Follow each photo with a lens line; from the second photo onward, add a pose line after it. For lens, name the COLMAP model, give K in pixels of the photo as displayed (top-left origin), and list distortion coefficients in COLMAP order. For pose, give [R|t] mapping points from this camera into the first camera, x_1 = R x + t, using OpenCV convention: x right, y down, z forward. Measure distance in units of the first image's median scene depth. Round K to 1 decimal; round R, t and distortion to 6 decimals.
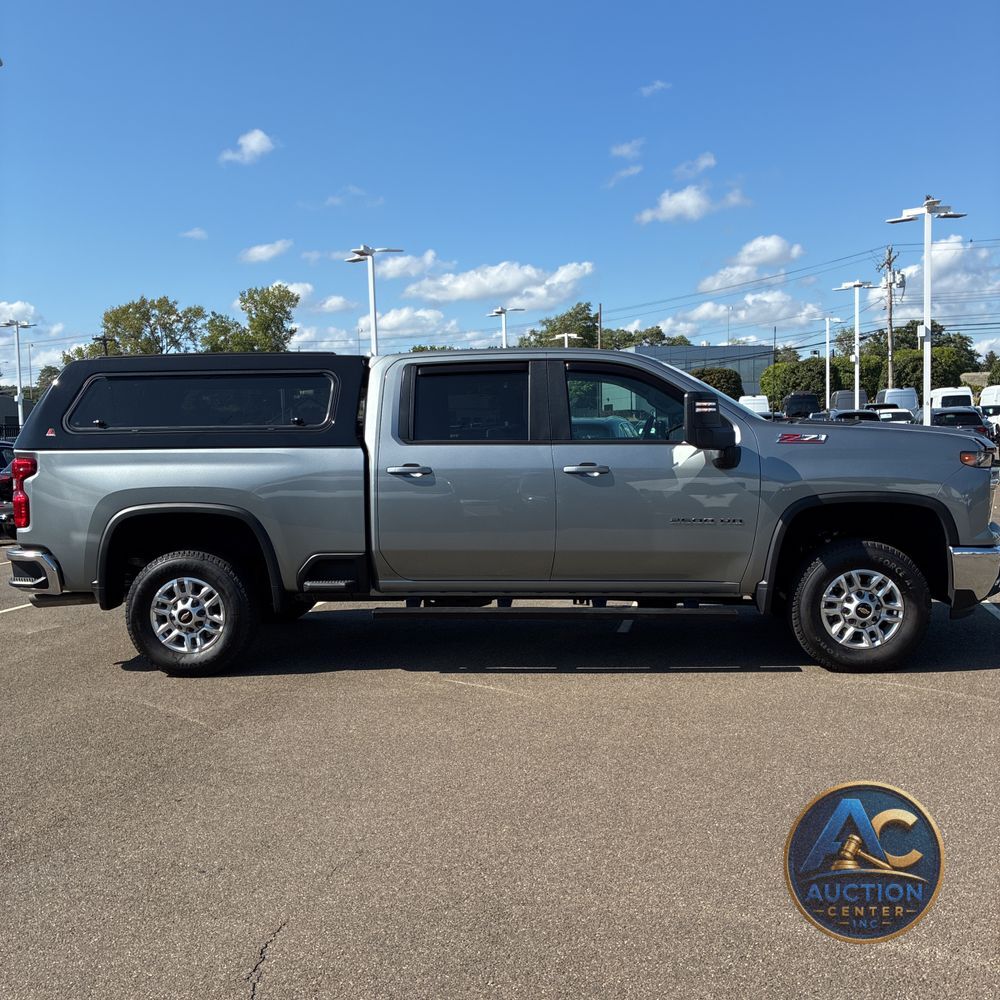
lens RADIAL K [[1017.8, 0, 500.0], [0, 1017.8, 503.5], [0, 0, 1]] dist [0.029086, 0.000000]
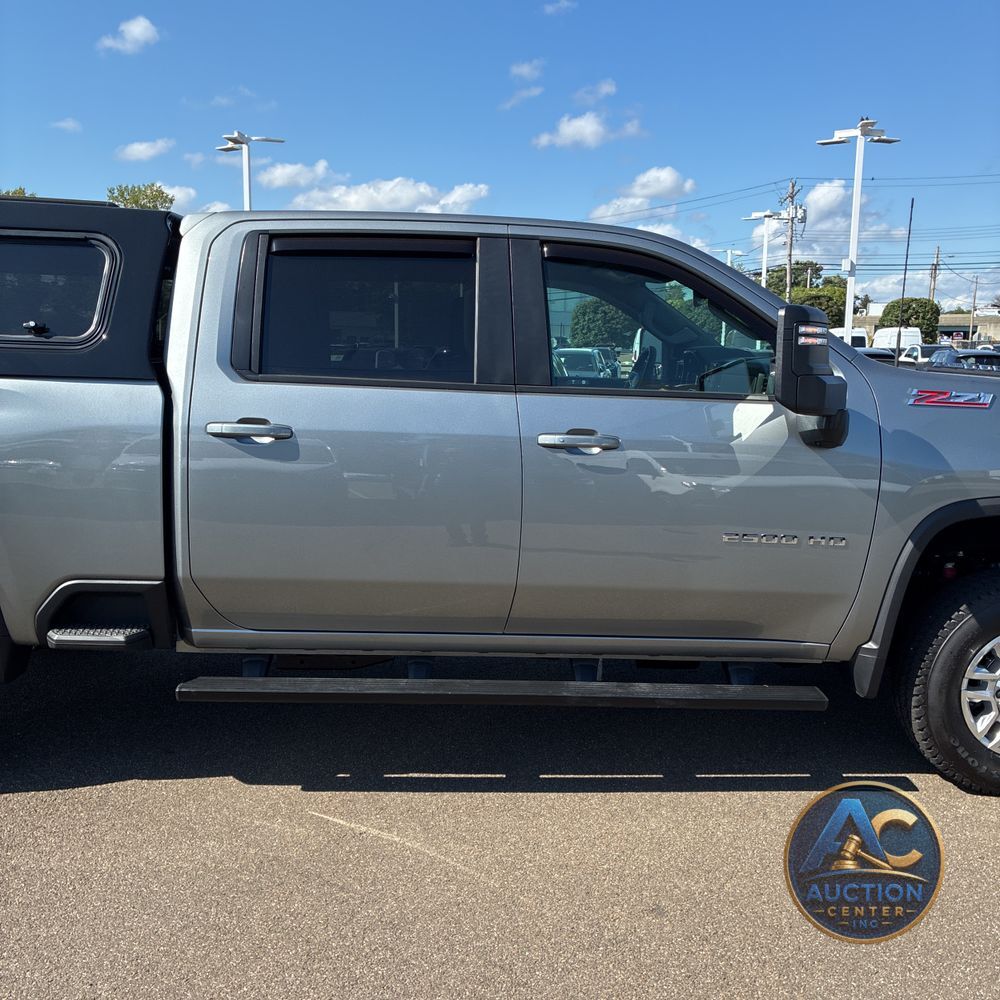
lens RADIAL K [[1017.8, 0, 502.5], [0, 1017.8, 503.2], [0, 0, 1]] dist [0.029086, 0.000000]
pose [[0.992889, 0.024935, 0.116401, -0.018254], [-0.033413, 0.996884, 0.071461, -0.036321], [-0.114257, -0.074842, 0.990628, 0.438160]]
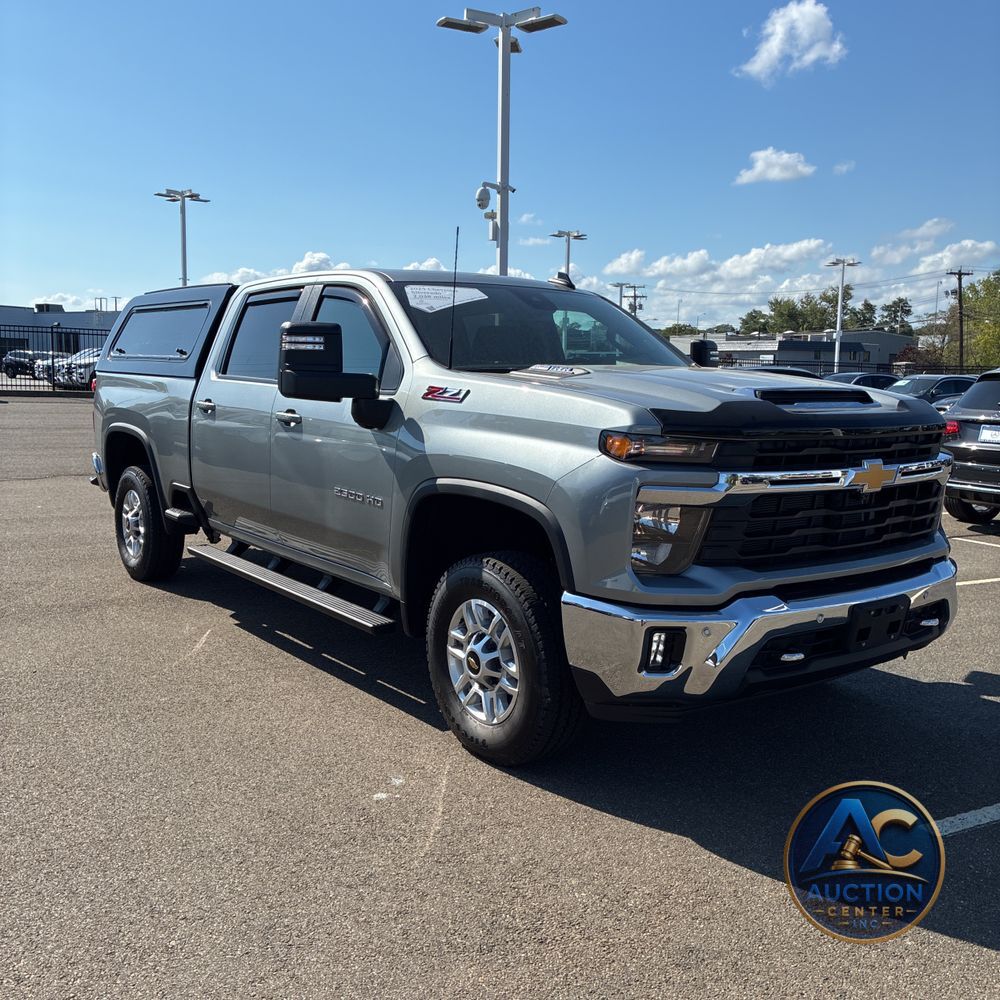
lens RADIAL K [[1017.8, 0, 503.3], [0, 1017.8, 496.7], [0, 0, 1]] dist [0.029086, 0.000000]
pose [[0.661925, 0.127237, -0.738692, 0.795925], [-0.088520, 0.991861, 0.091524, -0.058531], [0.744325, 0.004807, 0.667800, 0.554590]]
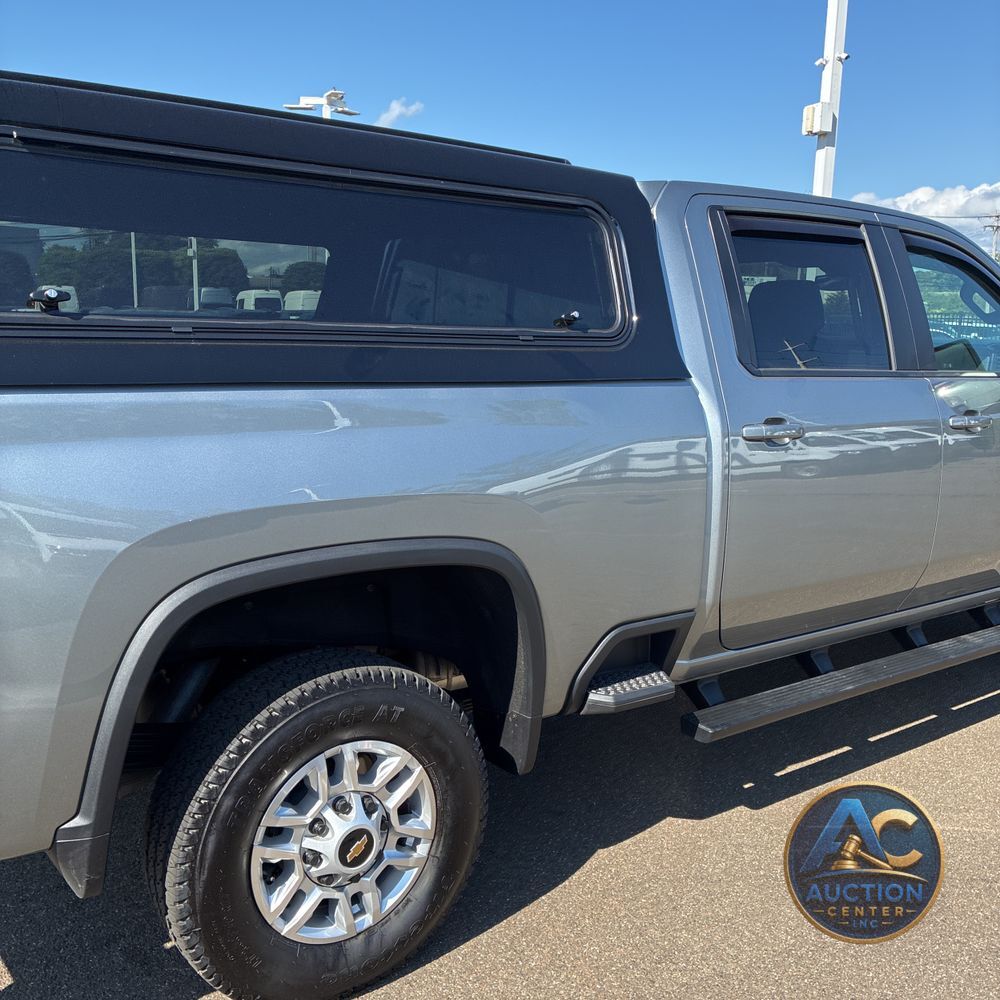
lens RADIAL K [[1017.8, 0, 490.7], [0, 1017.8, 504.6], [0, 0, 1]] dist [0.029086, 0.000000]
pose [[0.763374, -0.077403, 0.641303, -0.493736], [0.012864, 0.994420, 0.104710, -0.049234], [-0.645829, -0.071683, 0.760109, 0.695792]]
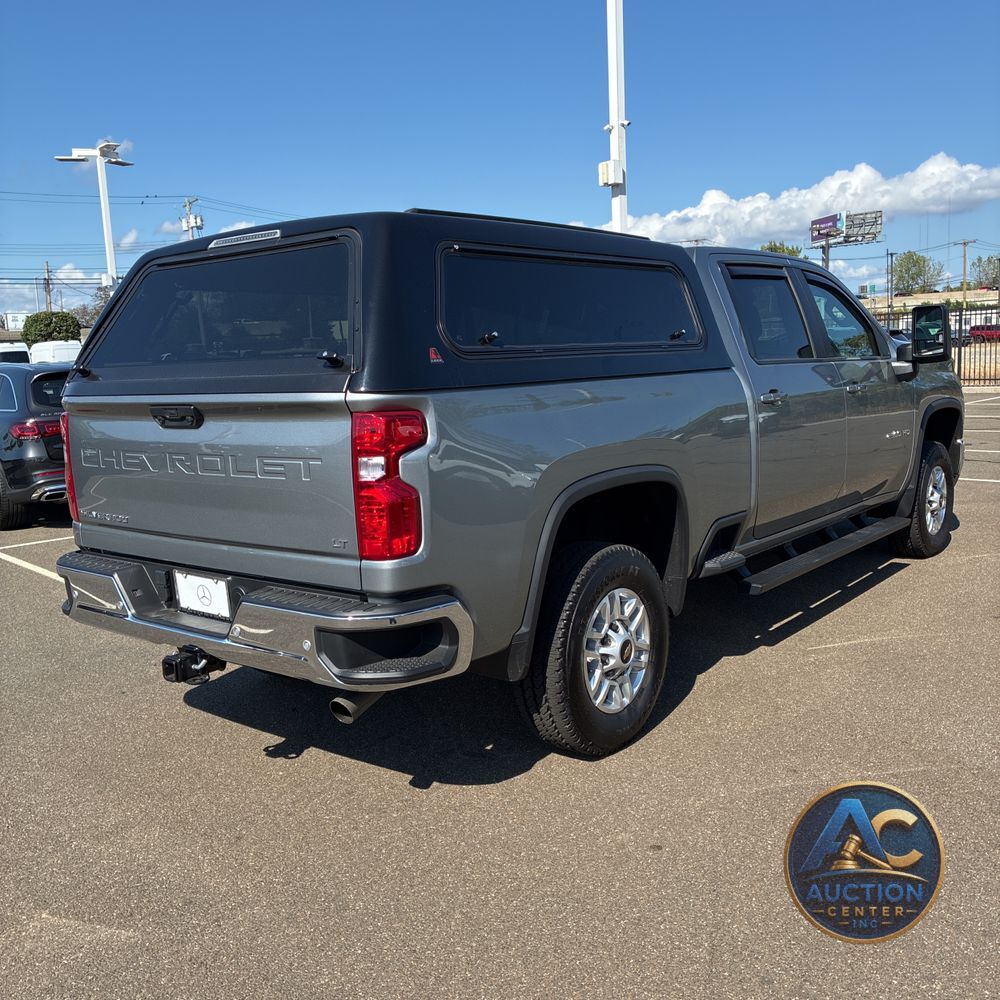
lens RADIAL K [[1017.8, 0, 494.5], [0, 1017.8, 485.6], [0, 0, 1]] dist [0.029086, 0.000000]
pose [[0.577489, -0.109950, 0.808960, -0.836142], [0.093295, 0.993286, 0.068403, -0.037817], [-0.811050, 0.035970, 0.583870, 0.698798]]
